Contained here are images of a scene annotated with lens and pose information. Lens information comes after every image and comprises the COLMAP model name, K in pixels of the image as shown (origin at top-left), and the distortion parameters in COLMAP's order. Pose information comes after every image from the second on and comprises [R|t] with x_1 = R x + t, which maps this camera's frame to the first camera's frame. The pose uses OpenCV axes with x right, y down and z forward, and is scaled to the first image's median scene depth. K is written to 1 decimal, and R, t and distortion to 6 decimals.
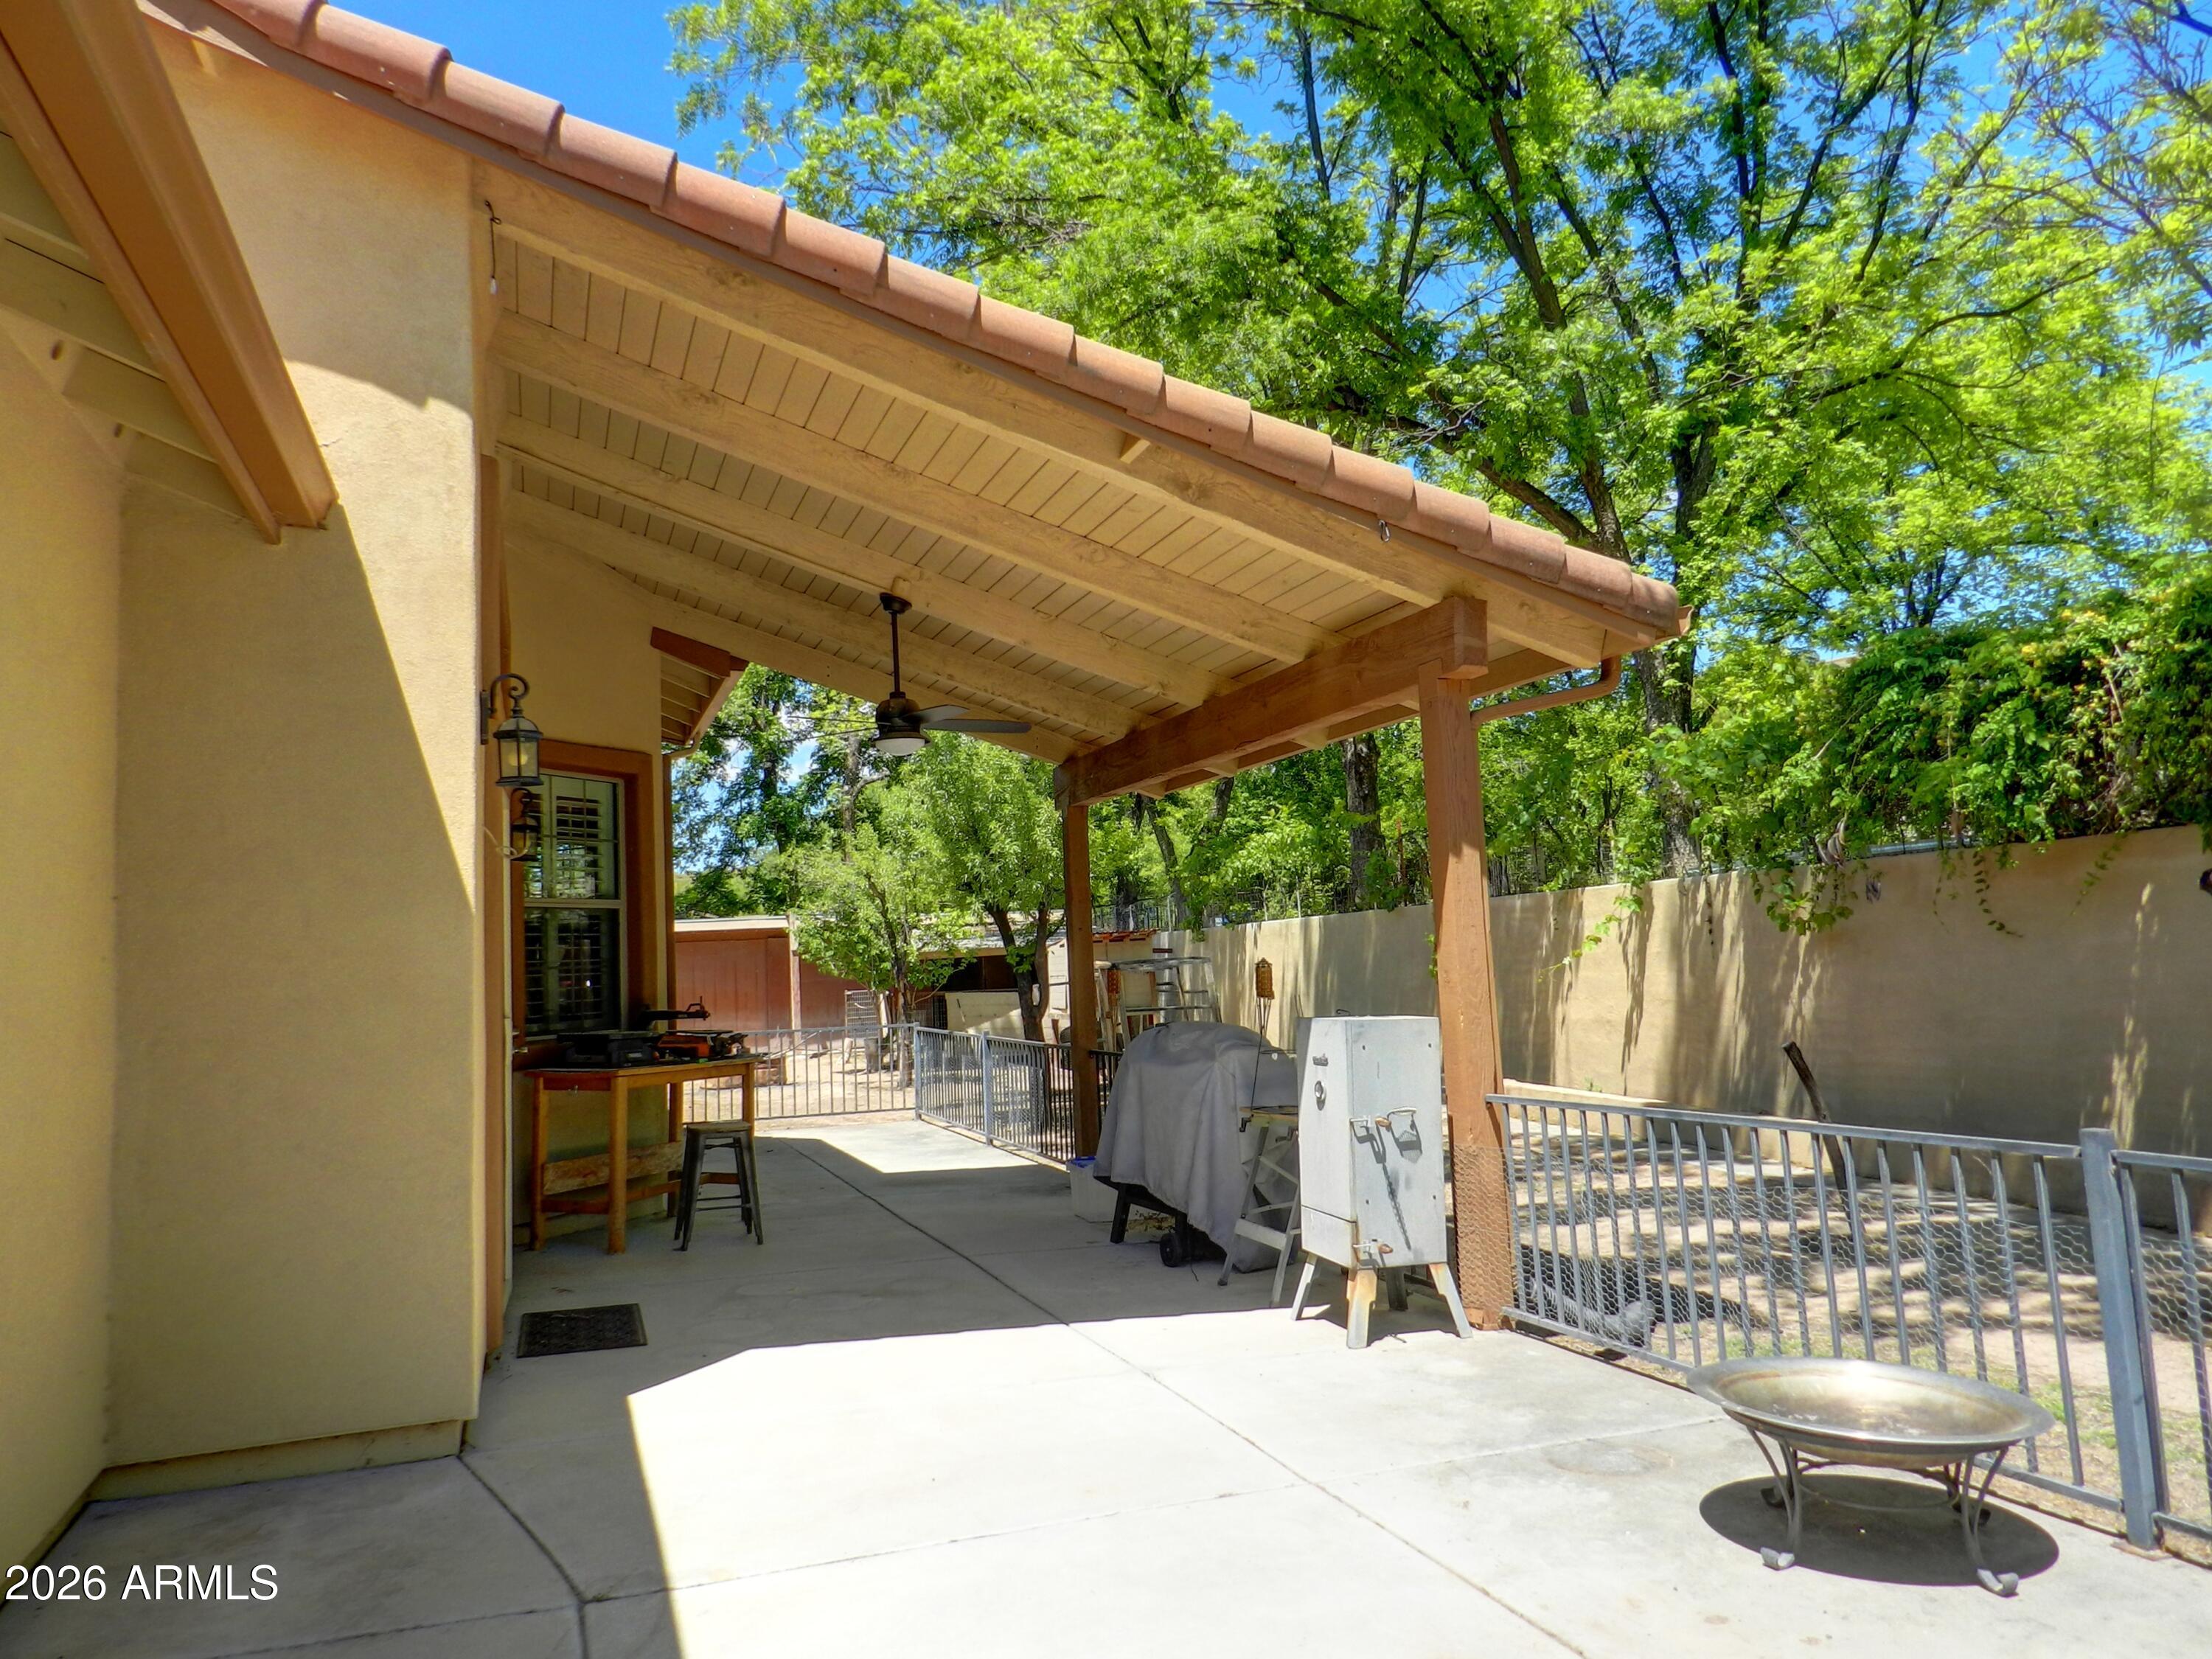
lens RADIAL K [[1485.3, 0, 1105.2], [0, 1485.3, 825.6], [0, 0, 1]] dist [-0.027139, 0.003504]
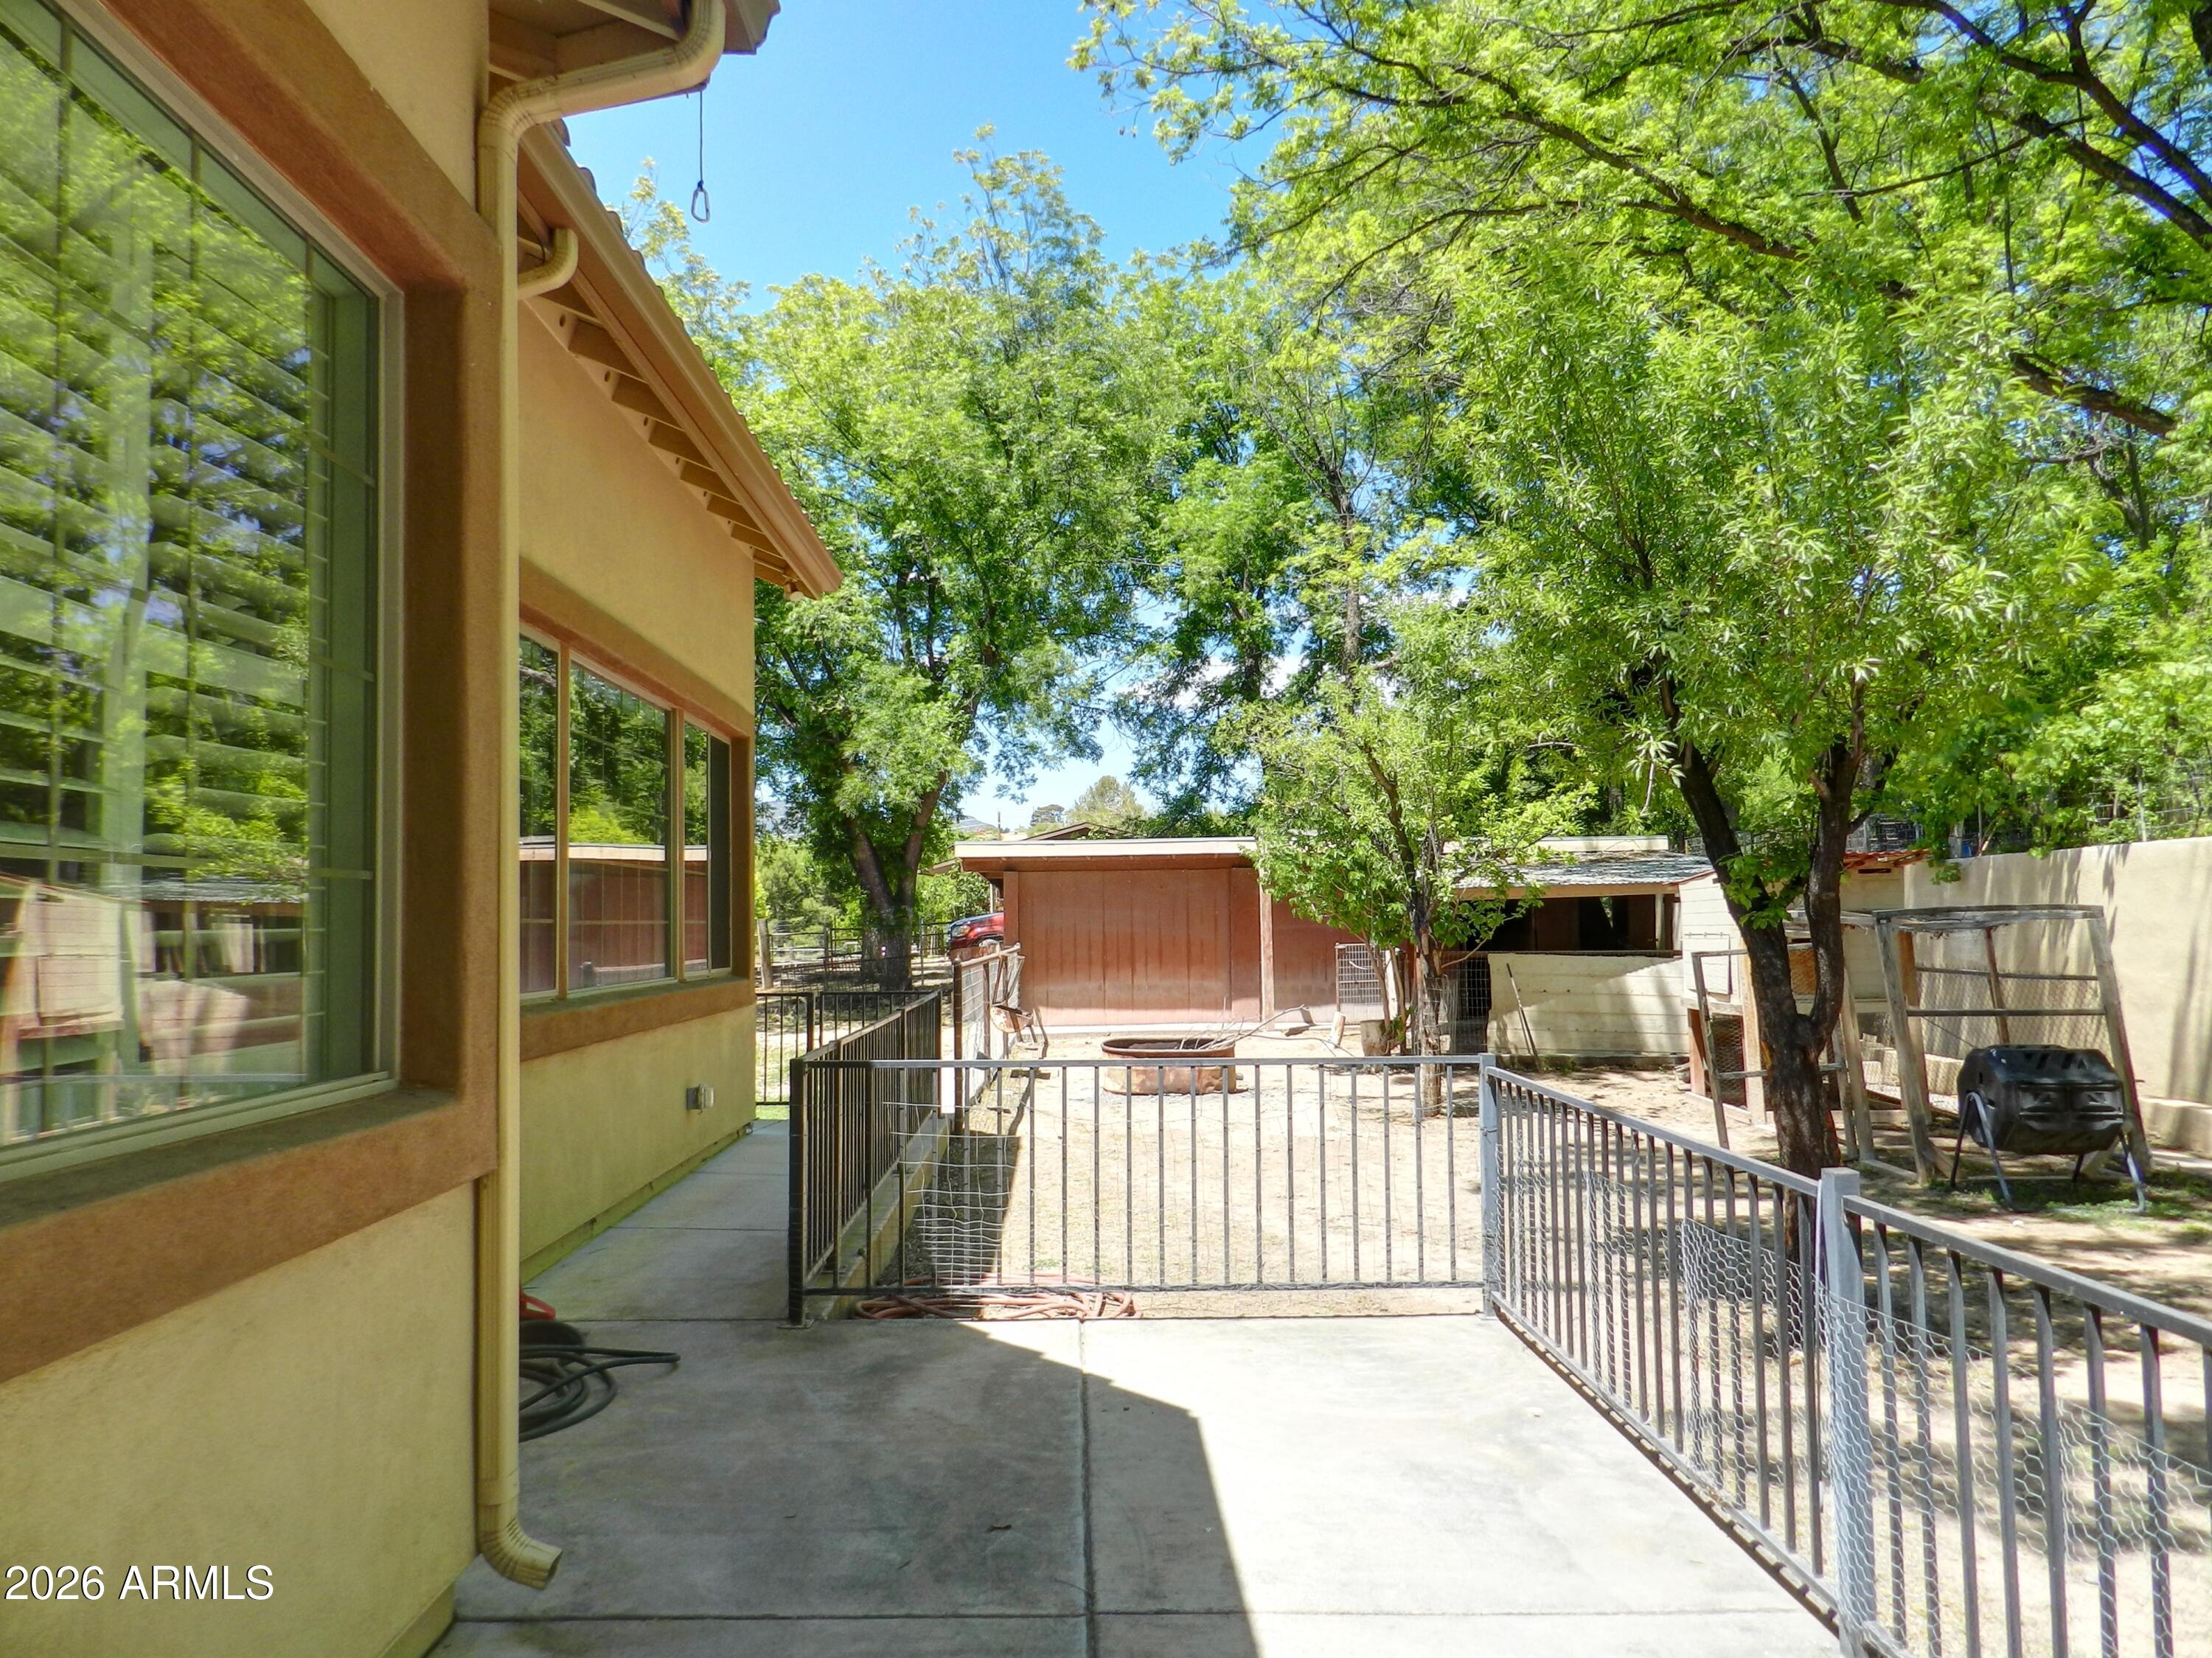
lens RADIAL K [[1485.2, 0, 1101.8], [0, 1485.2, 844.4], [0, 0, 1]] dist [-0.027139, 0.003504]
pose [[0.942872, 0.014336, -0.332845, -0.044565], [0.002456, 0.998747, 0.049974, 0.028137], [0.333145, -0.047937, 0.941656, 0.289851]]
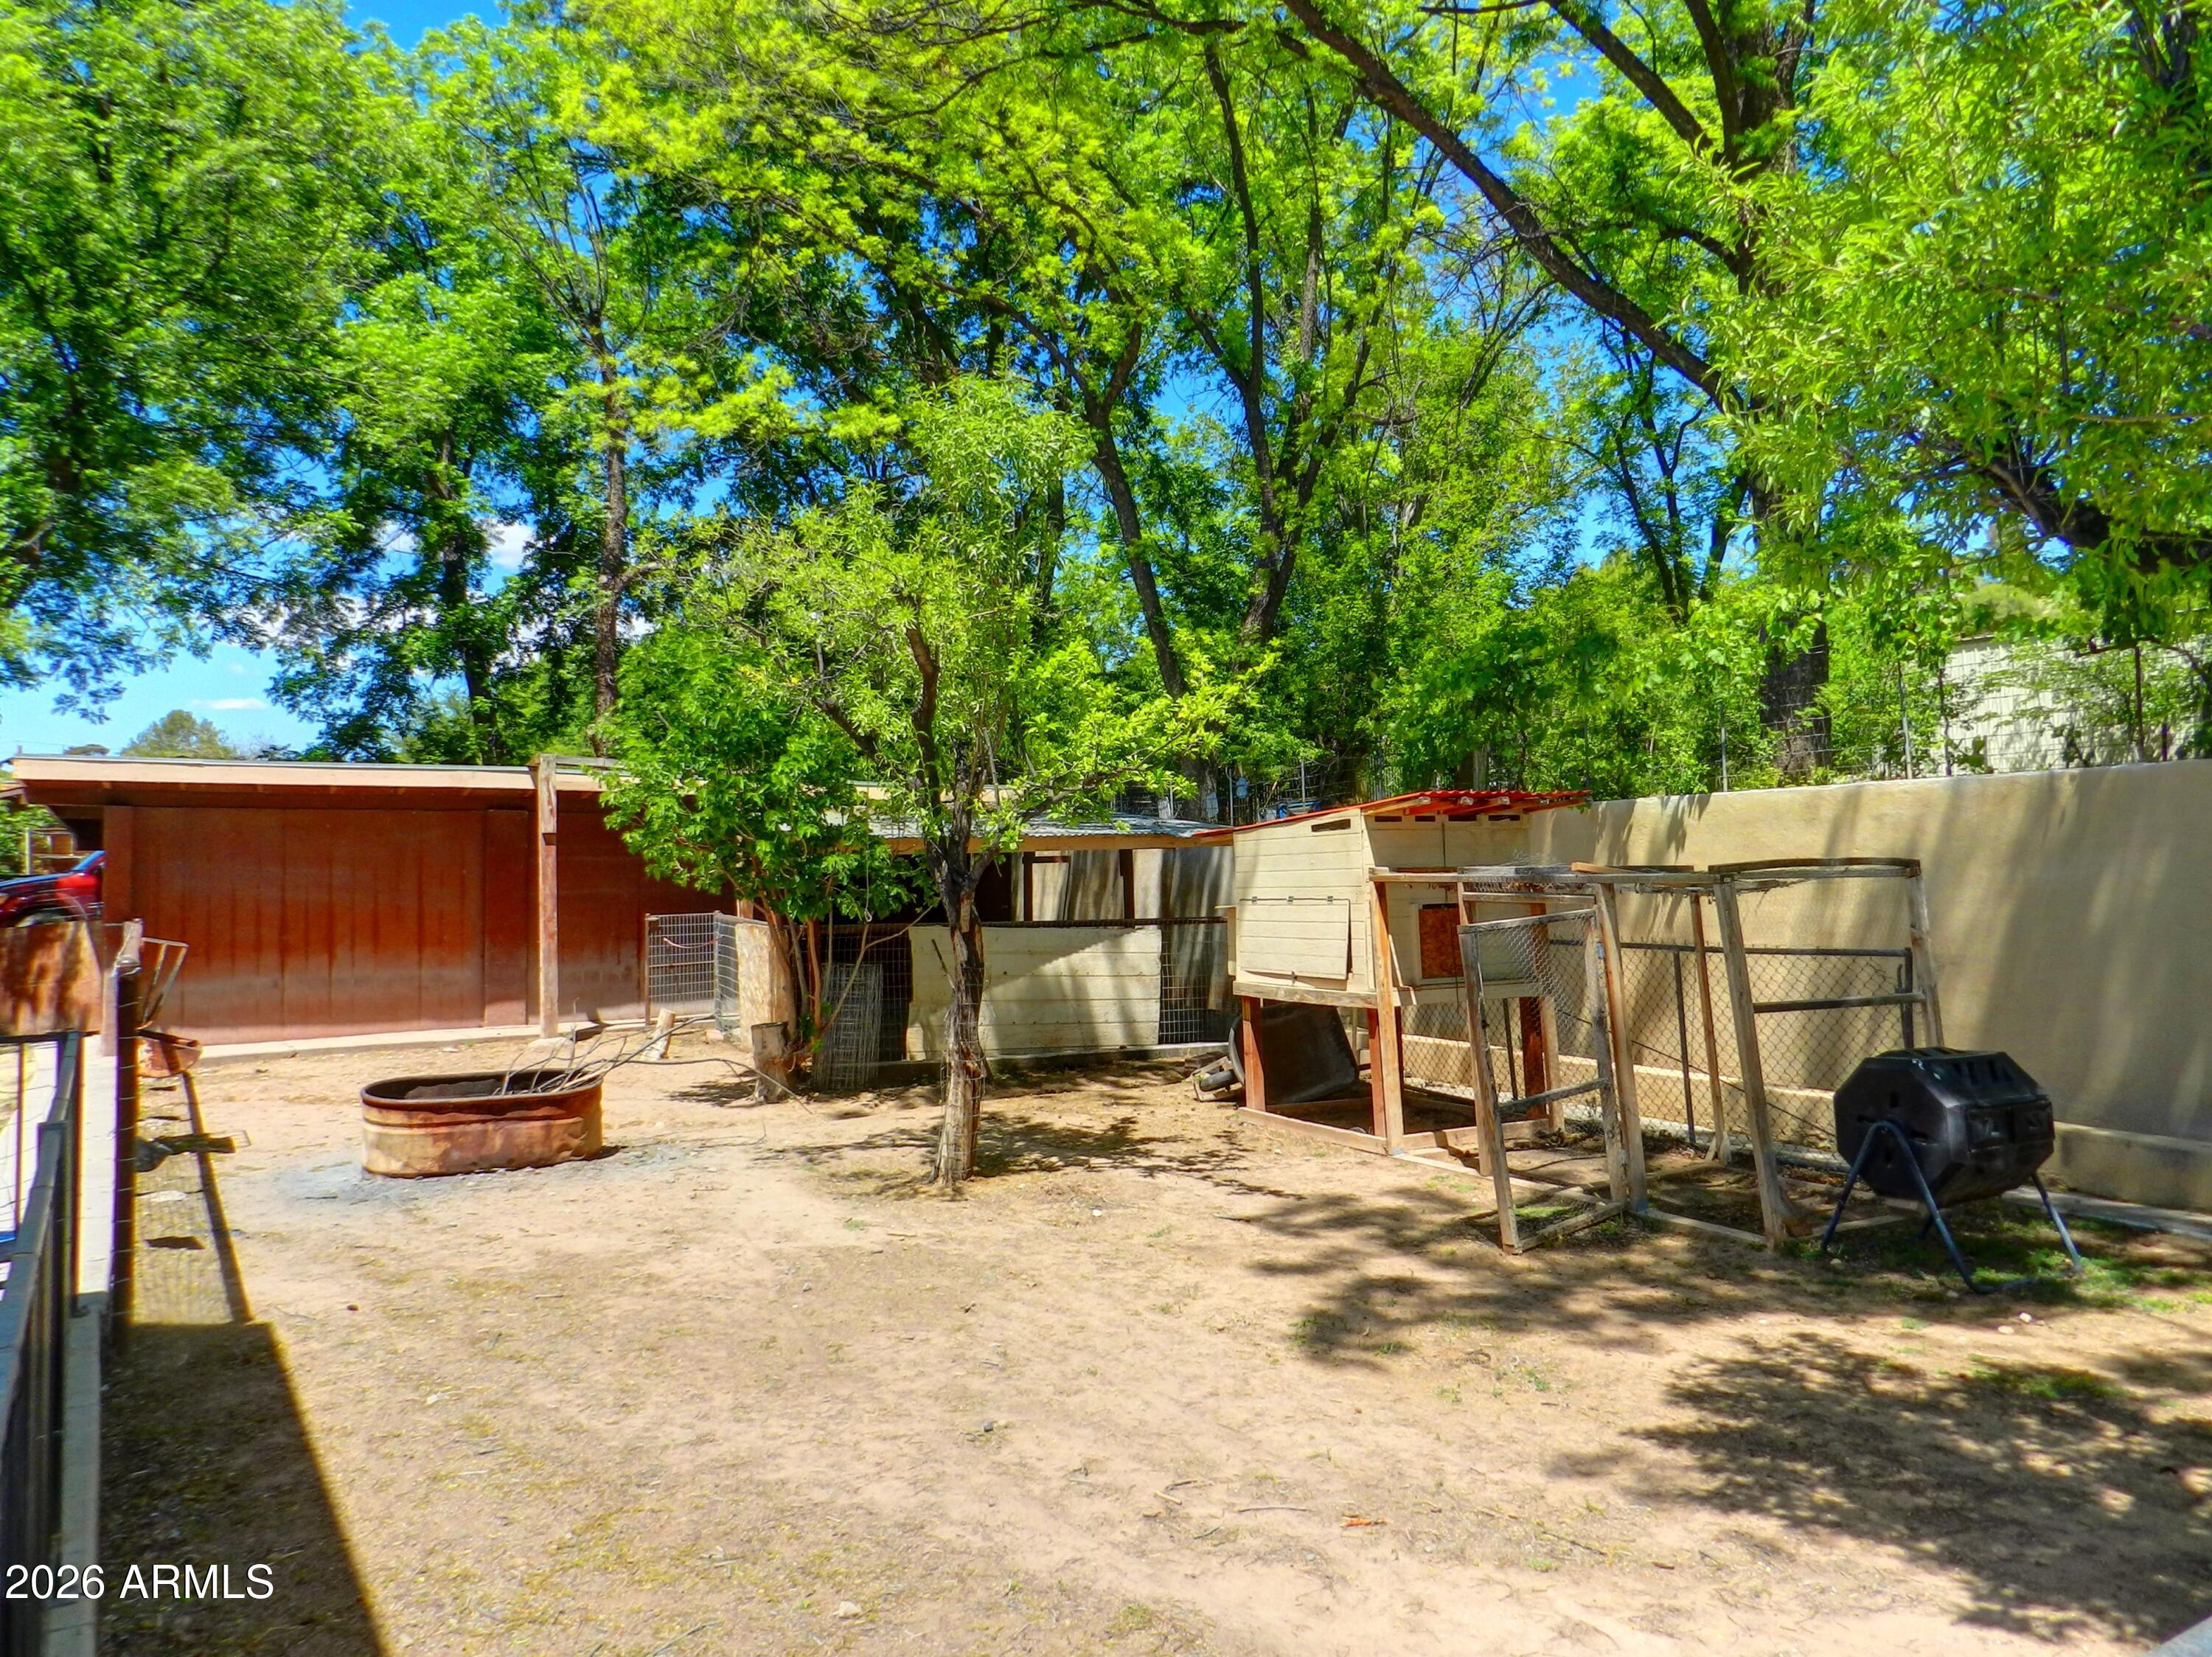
lens RADIAL K [[1485.4, 0, 1115.6], [0, 1485.4, 857.1], [0, 0, 1]] dist [-0.027139, 0.003504]
pose [[0.971483, 0.035284, 0.234471, -0.140988], [-0.051763, 0.996574, 0.064503, 0.049714], [-0.231391, -0.074800, 0.969981, 0.457796]]
